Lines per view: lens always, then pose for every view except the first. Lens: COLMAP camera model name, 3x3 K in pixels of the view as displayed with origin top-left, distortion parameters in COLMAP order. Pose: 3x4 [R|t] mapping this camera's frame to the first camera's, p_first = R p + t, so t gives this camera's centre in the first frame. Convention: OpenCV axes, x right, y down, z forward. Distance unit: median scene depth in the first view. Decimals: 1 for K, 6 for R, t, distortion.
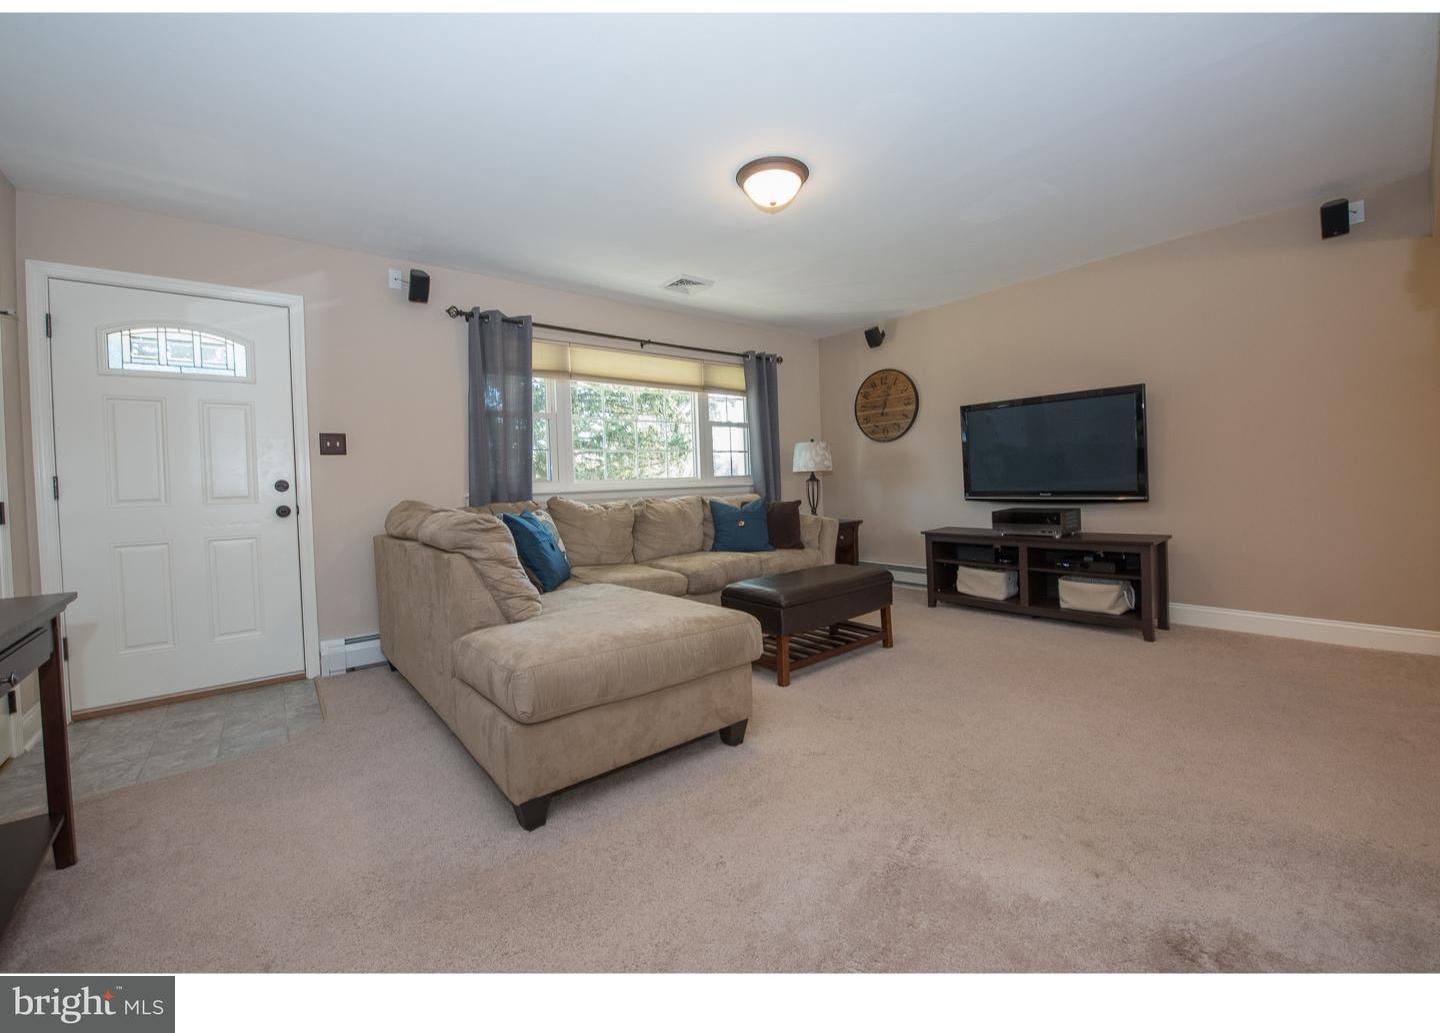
lens RADIAL K [[571.9, 0, 719.2], [0, 571.9, 493.9], [0, 0, 1]] dist [-0.018101, -0.001720]
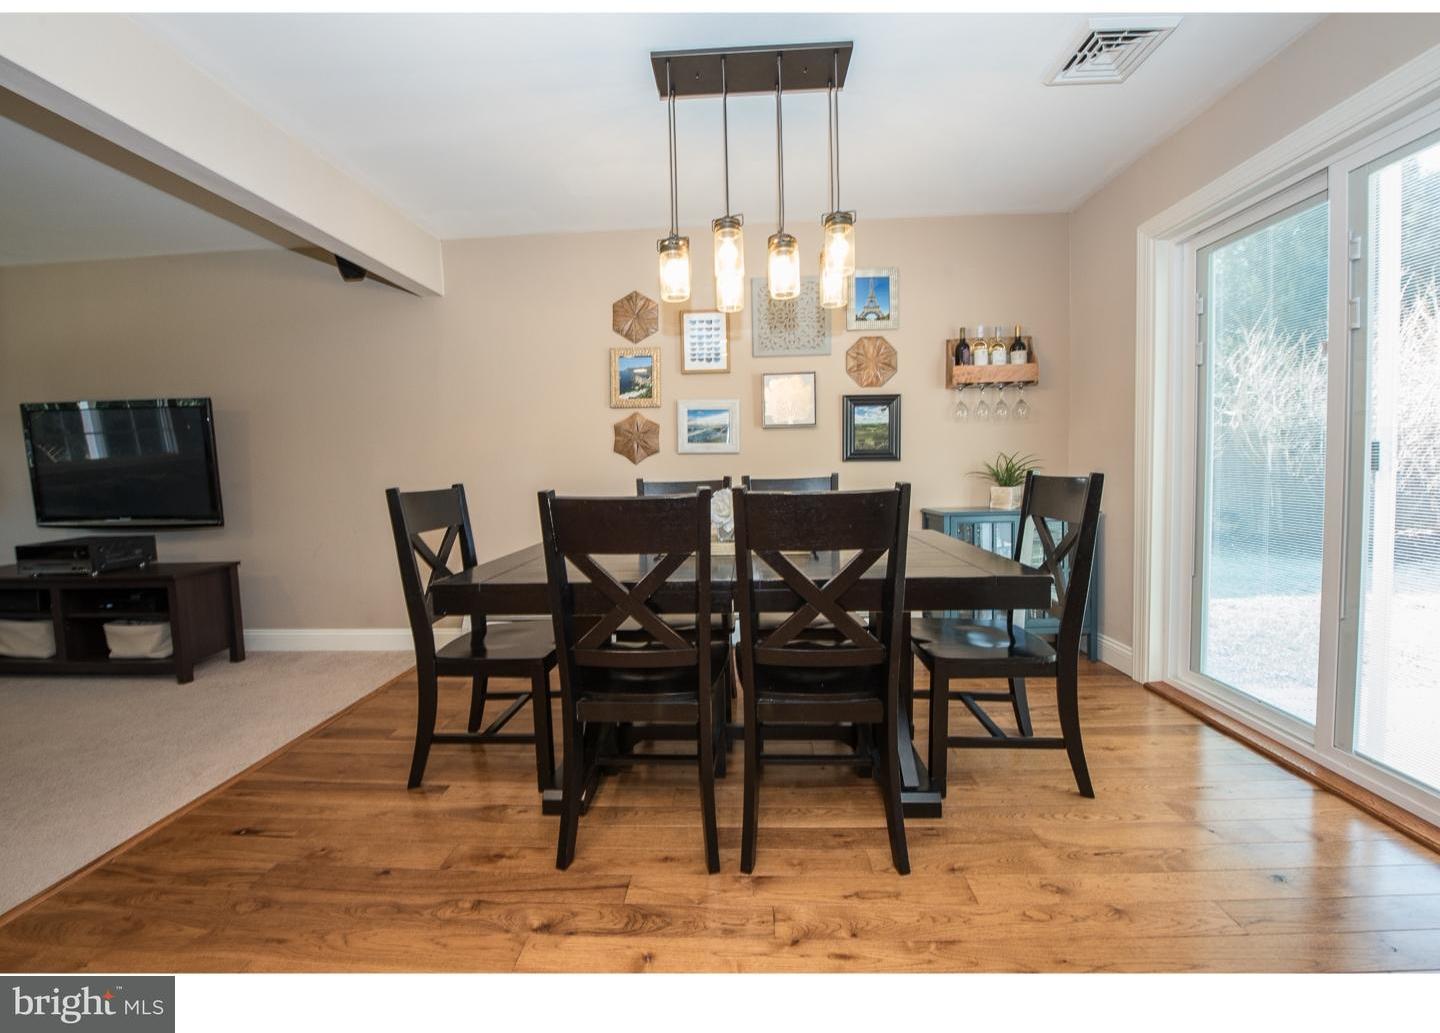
lens RADIAL K [[571.9, 0, 719.2], [0, 571.9, 493.9], [0, 0, 1]] dist [-0.018101, -0.001720]
pose [[0.663319, -0.017231, 0.748139, 0.606364], [0.015802, 0.999834, 0.009017, -0.033979], [-0.748170, 0.005841, 0.663481, -0.214034]]
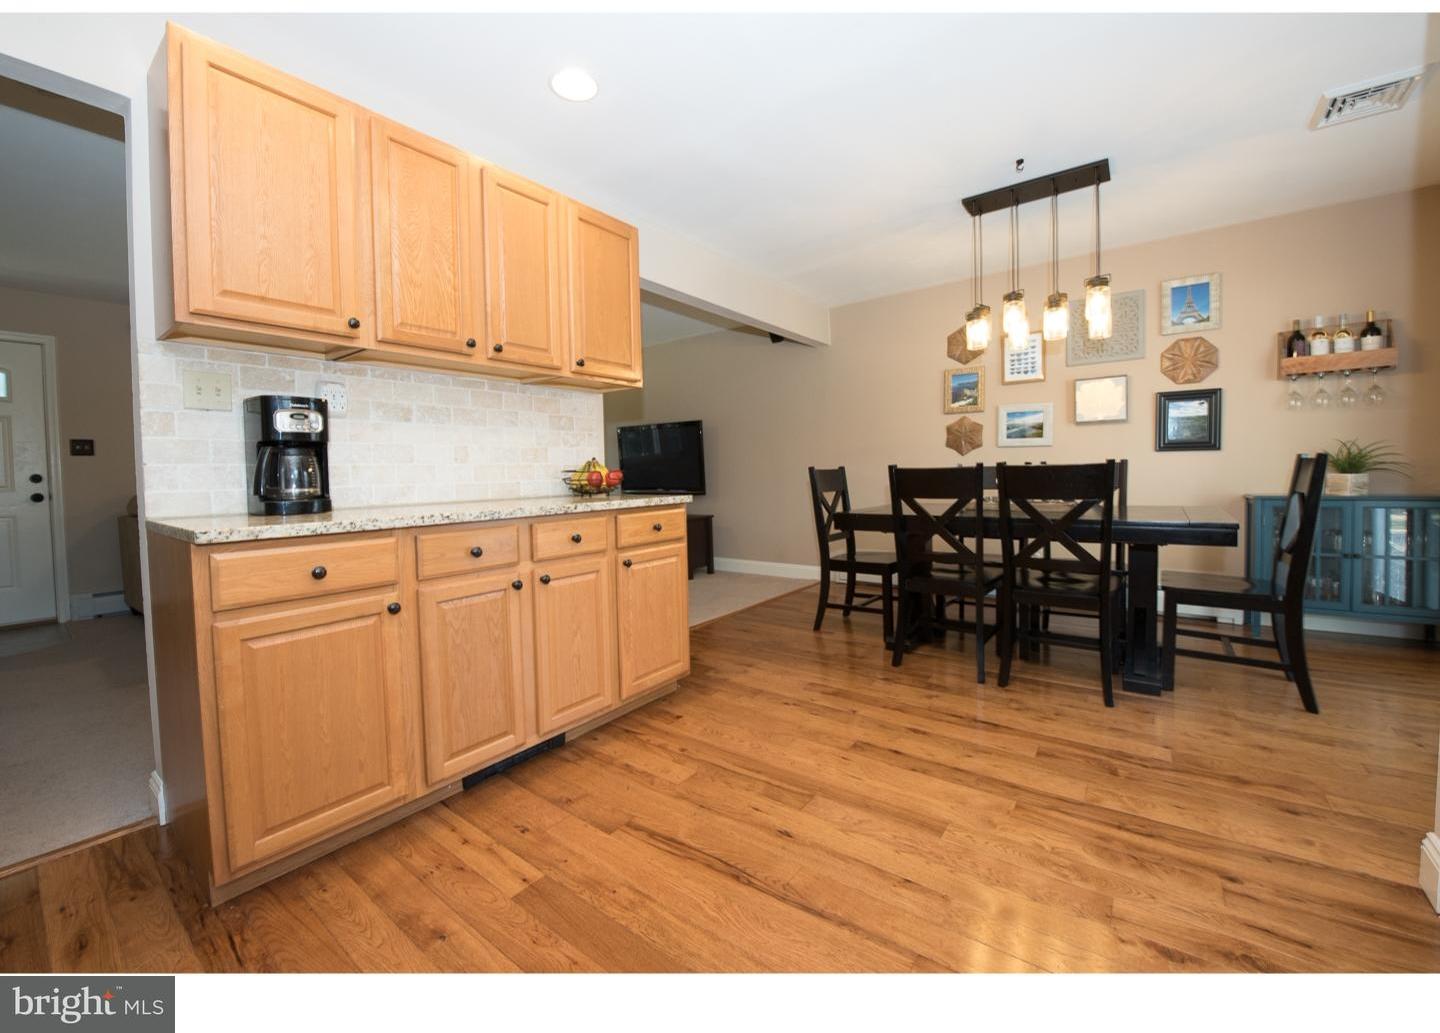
lens RADIAL K [[571.9, 0, 719.2], [0, 571.9, 493.9], [0, 0, 1]] dist [-0.018101, -0.001720]
pose [[0.969646, 0.004967, 0.244463, 0.400568], [-0.006630, 0.999960, 0.005978, 0.002772], [-0.244424, -0.007418, 0.969640, -0.563822]]
